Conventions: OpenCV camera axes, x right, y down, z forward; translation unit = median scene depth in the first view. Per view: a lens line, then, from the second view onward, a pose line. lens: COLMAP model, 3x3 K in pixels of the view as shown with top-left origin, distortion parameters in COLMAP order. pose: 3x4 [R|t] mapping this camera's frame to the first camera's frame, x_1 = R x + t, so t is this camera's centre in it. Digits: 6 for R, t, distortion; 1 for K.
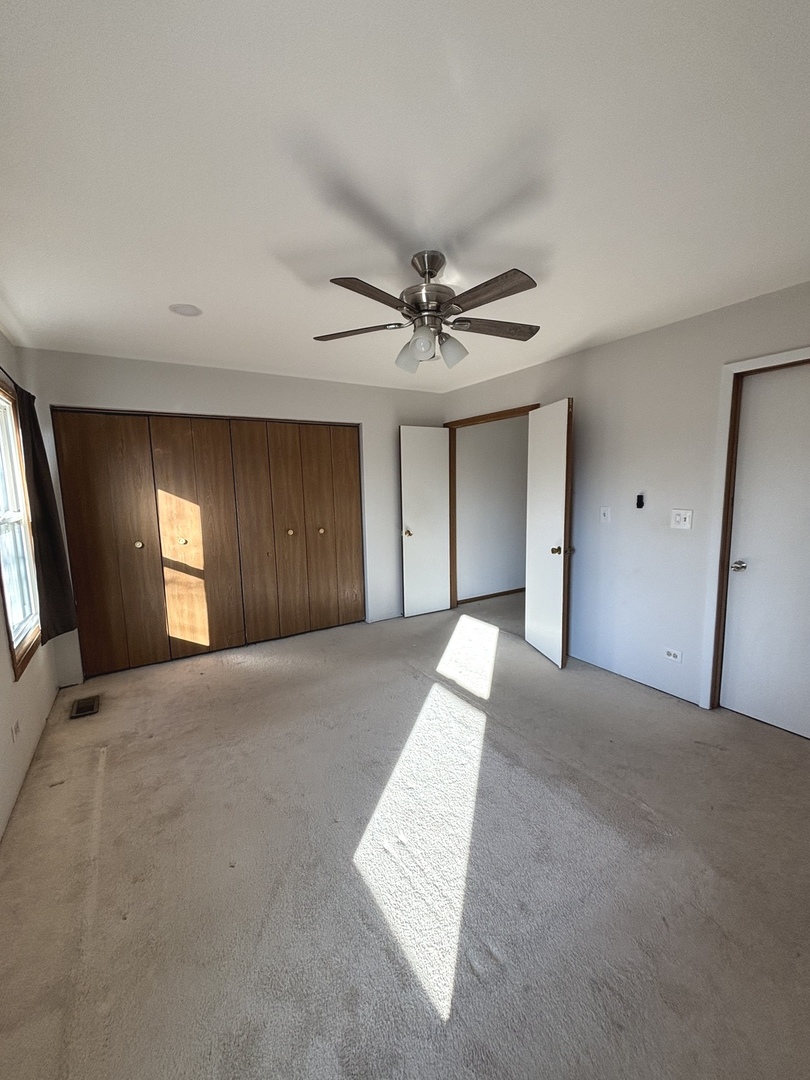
lens RADIAL K [[431.4, 0, 405.0], [0, 431.4, 540.0], [0, 0, 1]] dist [0.001022, 0.000075]
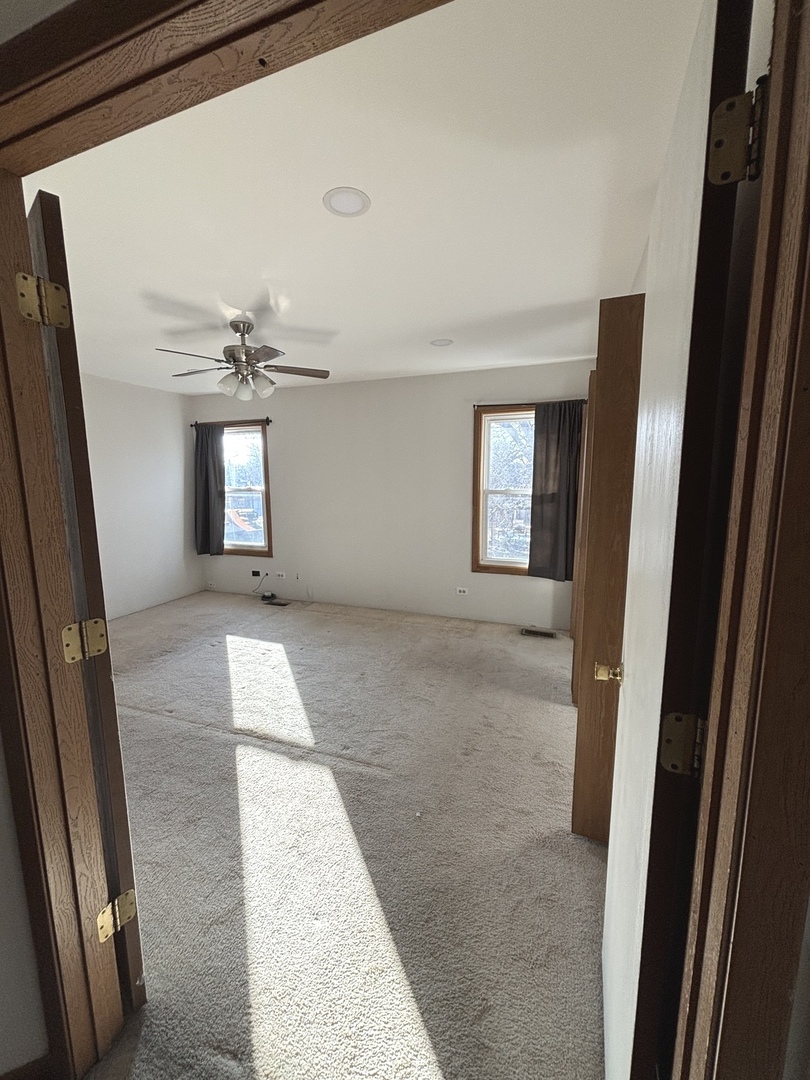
lens RADIAL K [[431.4, 0, 405.0], [0, 431.4, 540.0], [0, 0, 1]] dist [0.001022, 0.000075]
pose [[-0.792278, 0.105582, -0.600956, 0.437879], [-0.060578, 0.966438, 0.249656, -0.249447], [0.607146, 0.234202, -0.759291, 1.973168]]
